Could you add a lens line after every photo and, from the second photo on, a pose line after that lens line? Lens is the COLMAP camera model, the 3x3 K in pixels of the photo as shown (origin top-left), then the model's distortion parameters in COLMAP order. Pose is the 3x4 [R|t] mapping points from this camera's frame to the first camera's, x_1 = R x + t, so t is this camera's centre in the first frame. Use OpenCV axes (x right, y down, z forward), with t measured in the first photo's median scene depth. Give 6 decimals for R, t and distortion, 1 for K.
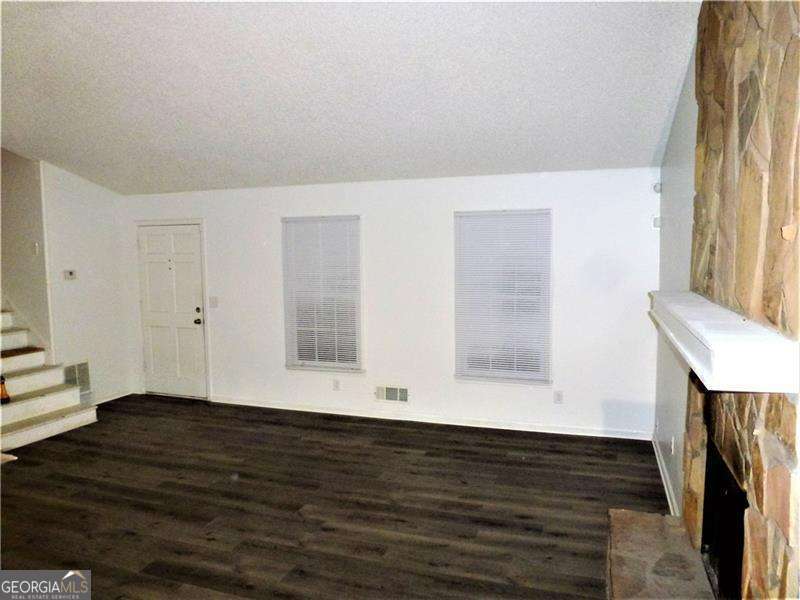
lens RADIAL K [[572.3, 0, 398.0], [0, 572.3, 300.0], [0, 0, 1]] dist [-0.061643, 0.023237]
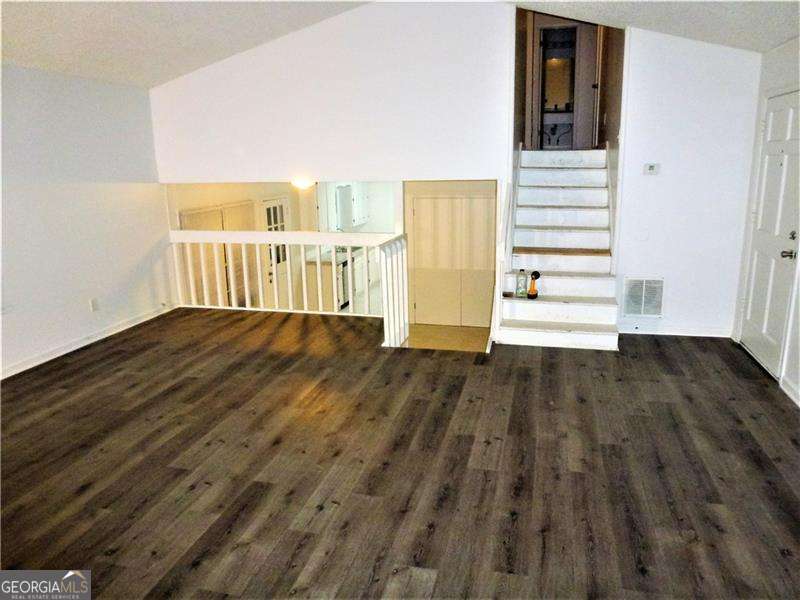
lens RADIAL K [[572.3, 0, 402.1], [0, 572.3, 297.4], [0, 0, 1]] dist [-0.061643, 0.023237]
pose [[0.087934, 0.239103, -0.967004, 0.274269], [-0.064374, 0.970100, 0.234014, -0.042515], [0.994044, 0.041672, 0.100697, 0.728695]]
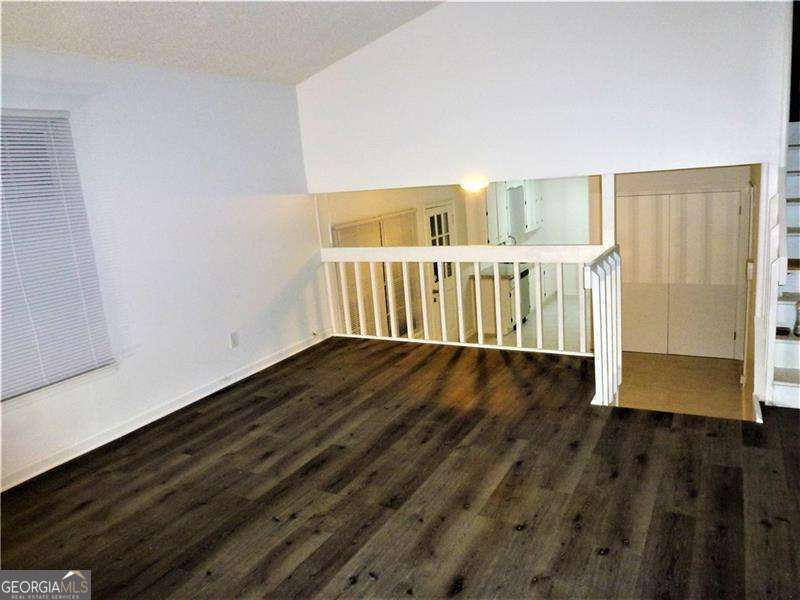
lens RADIAL K [[572.3, 0, 406.3], [0, 572.3, 297.6], [0, 0, 1]] dist [-0.061643, 0.023237]
pose [[-0.171217, 0.231384, -0.957677, -0.001571], [0.005187, 0.972229, 0.233972, -0.020121], [0.985220, 0.035092, -0.167663, 0.680046]]
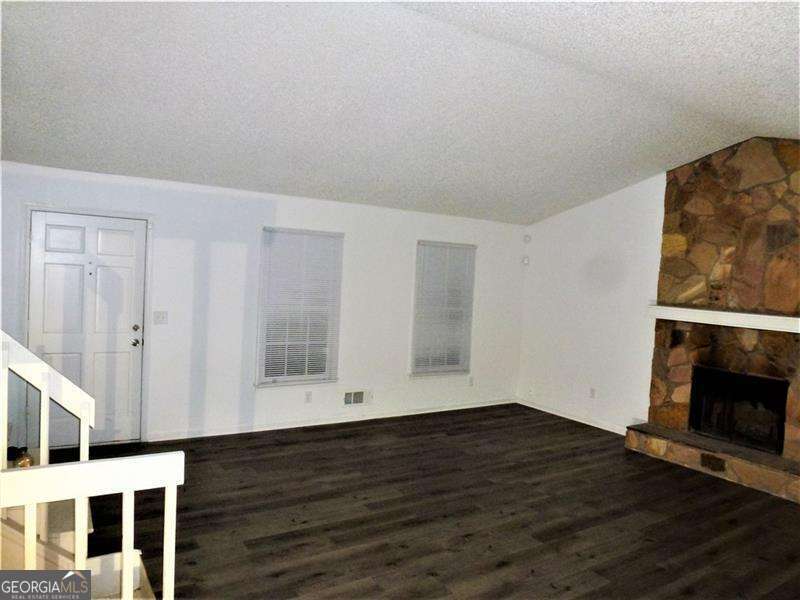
lens RADIAL K [[572.3, 0, 401.8], [0, 572.3, 305.9], [0, 0, 1]] dist [-0.061643, 0.023237]
pose [[0.607985, -0.005743, 0.793928, -1.024244], [0.007079, 0.999973, 0.001813, -0.017003], [-0.793917, 0.004518, 0.608009, 0.320449]]
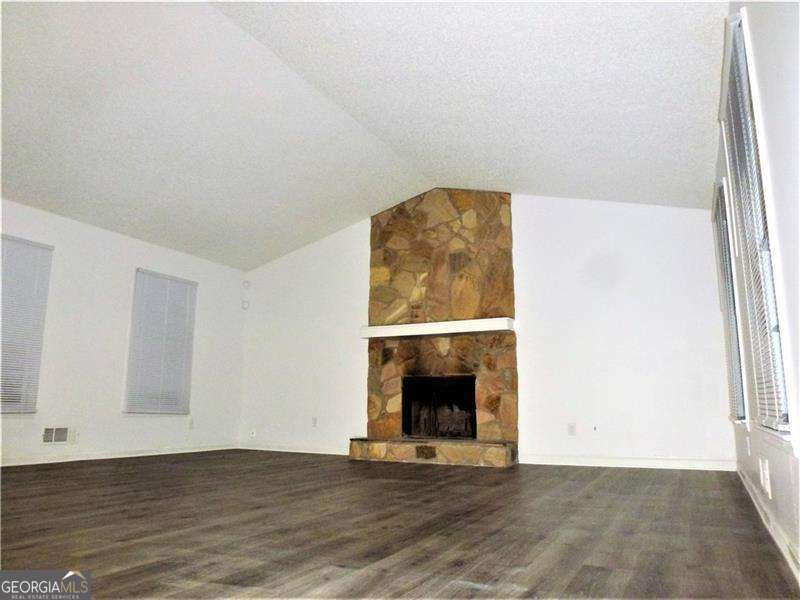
lens RADIAL K [[572.3, 0, 399.4], [0, 572.3, 306.6], [0, 0, 1]] dist [-0.061643, 0.023237]
pose [[0.144238, 0.176709, 0.973637, -1.076862], [0.071269, 0.979516, -0.188334, 0.209864], [-0.986973, 0.096555, 0.128690, 0.369204]]
